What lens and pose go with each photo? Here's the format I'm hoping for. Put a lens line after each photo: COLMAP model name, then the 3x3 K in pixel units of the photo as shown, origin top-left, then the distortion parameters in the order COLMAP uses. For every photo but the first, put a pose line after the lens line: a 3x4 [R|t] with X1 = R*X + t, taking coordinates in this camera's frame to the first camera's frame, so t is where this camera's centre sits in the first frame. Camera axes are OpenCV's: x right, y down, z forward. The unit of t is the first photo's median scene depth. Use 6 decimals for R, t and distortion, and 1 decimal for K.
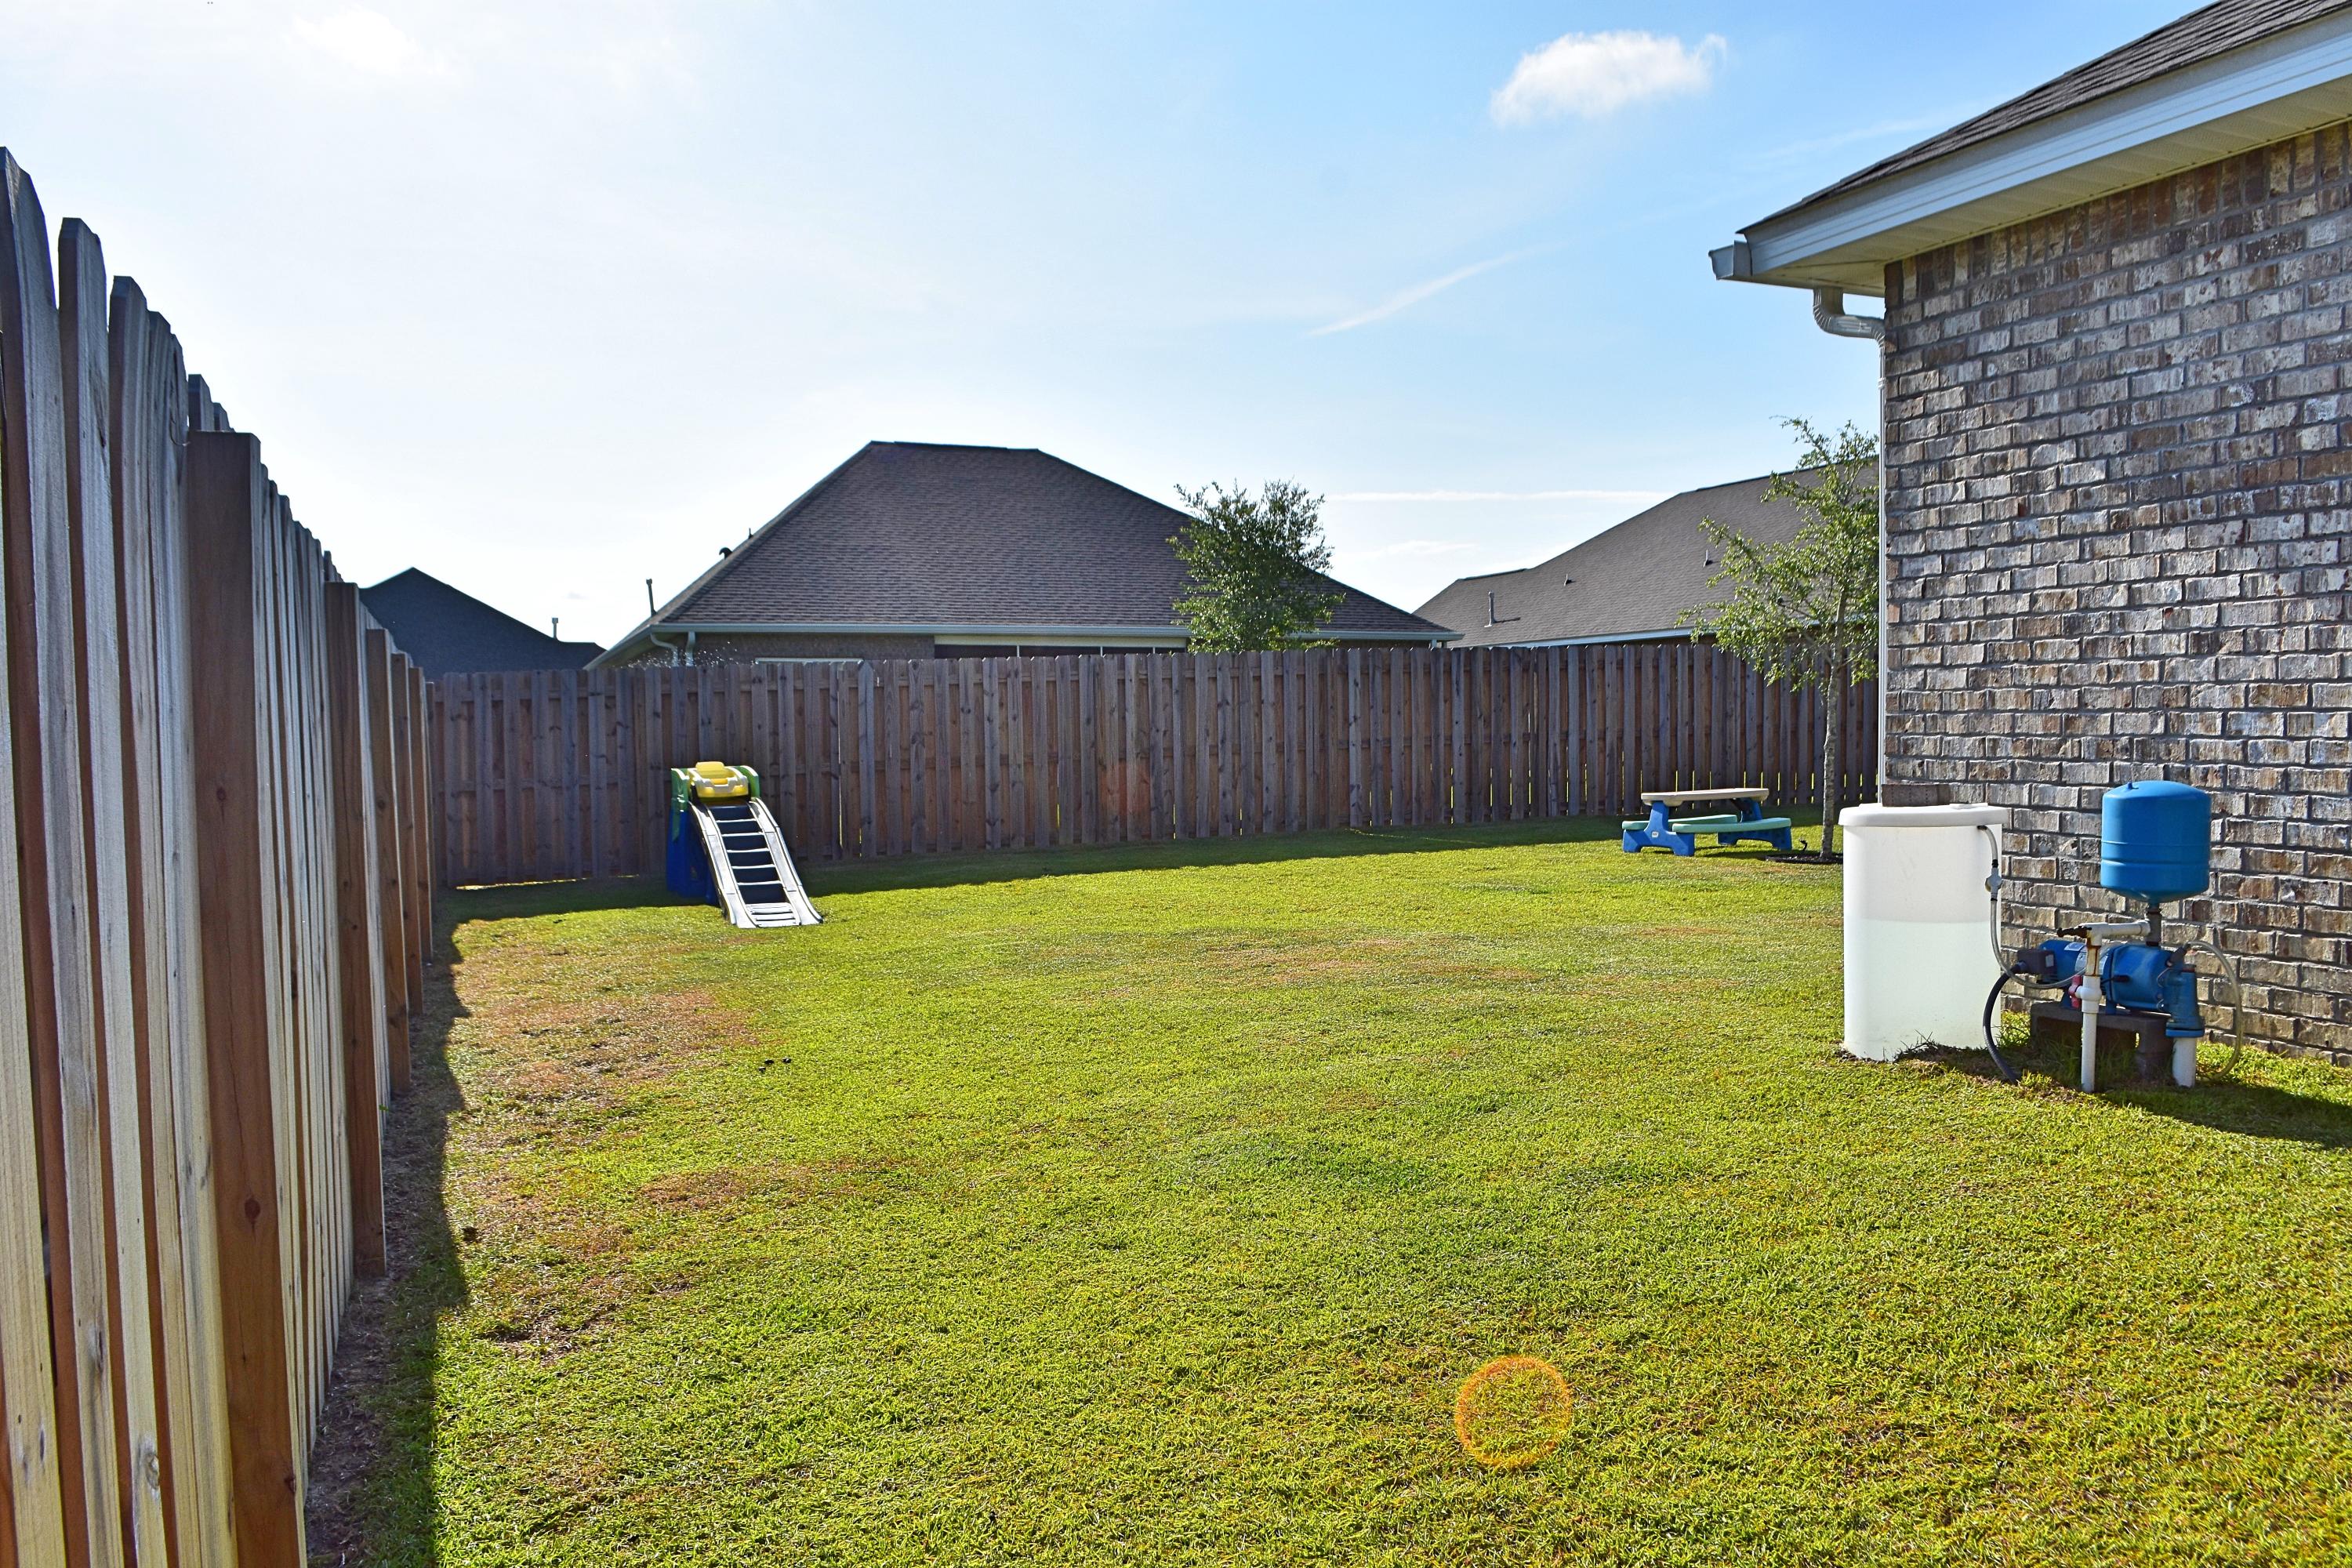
lens RADIAL K [[1859.3, 0, 1153.9], [0, 1859.3, 810.0], [0, 0, 1]] dist [-0.088757, 0.008790]
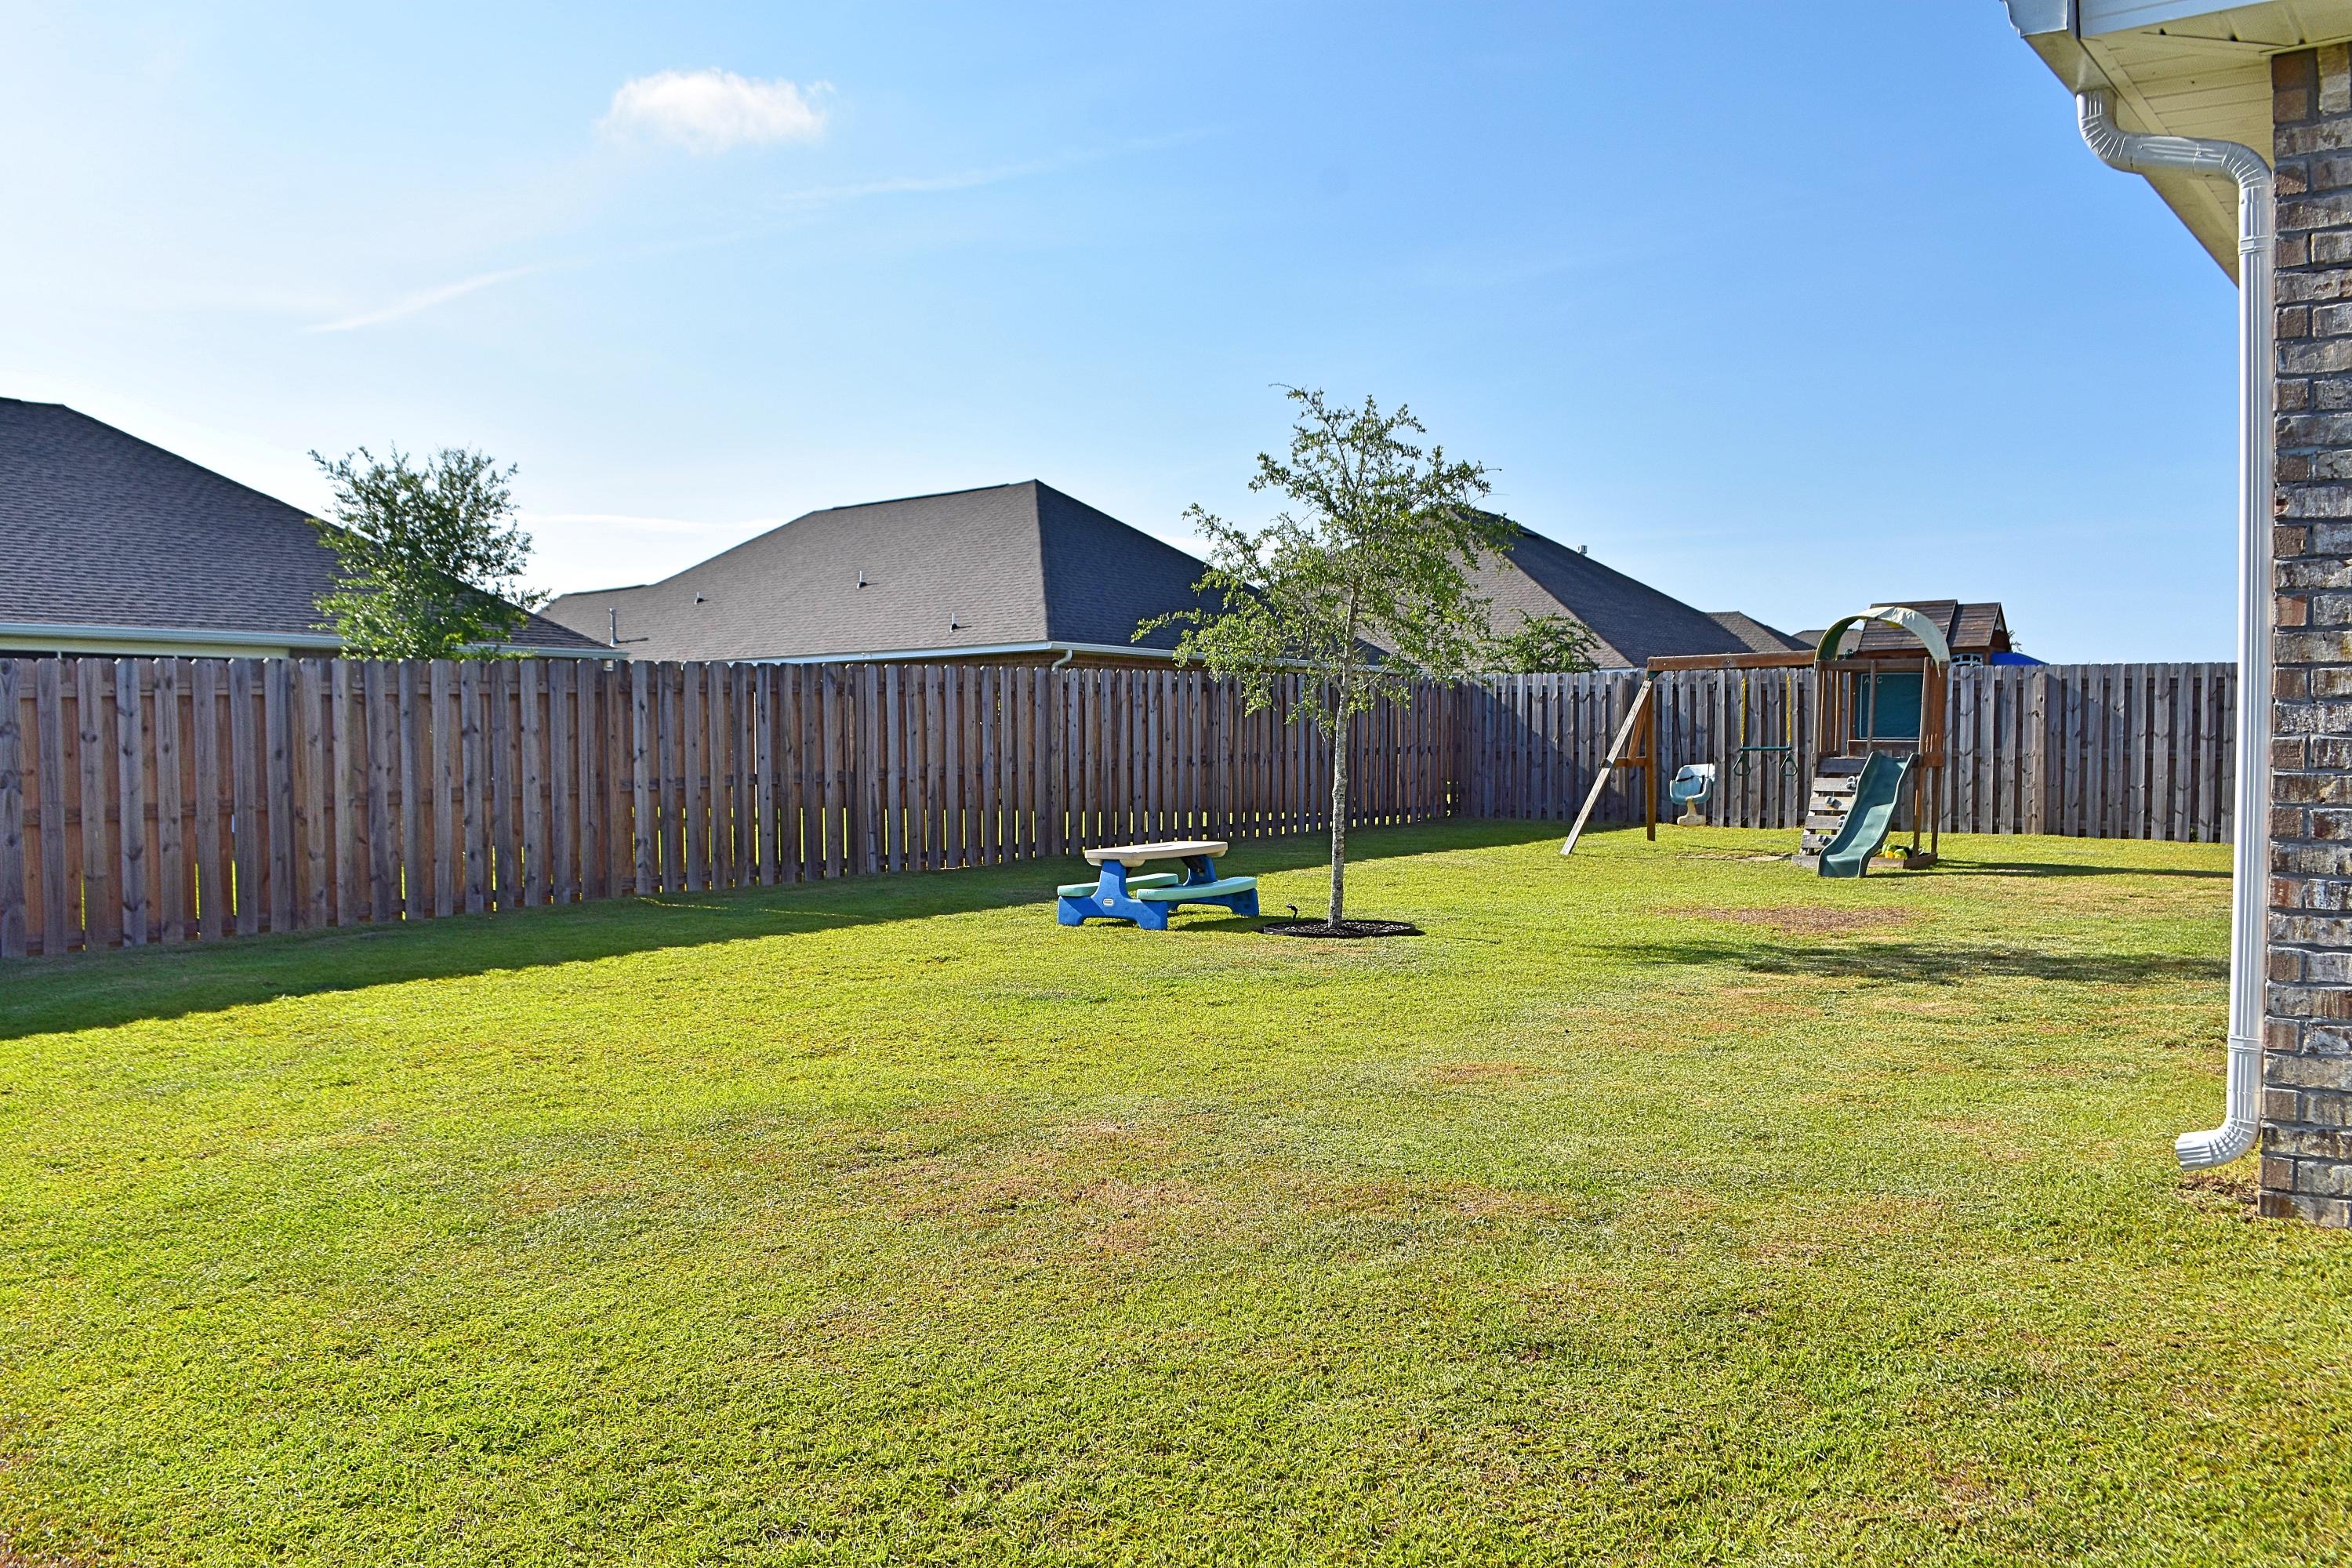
lens RADIAL K [[1859.3, 0, 1179.2], [0, 1859.3, 826.1], [0, 0, 1]] dist [-0.088757, 0.008790]
pose [[0.865189, -0.012360, 0.501293, -0.033451], [0.015582, 0.999876, -0.002241, -0.005656], [-0.501203, 0.009750, 0.865275, 0.096483]]
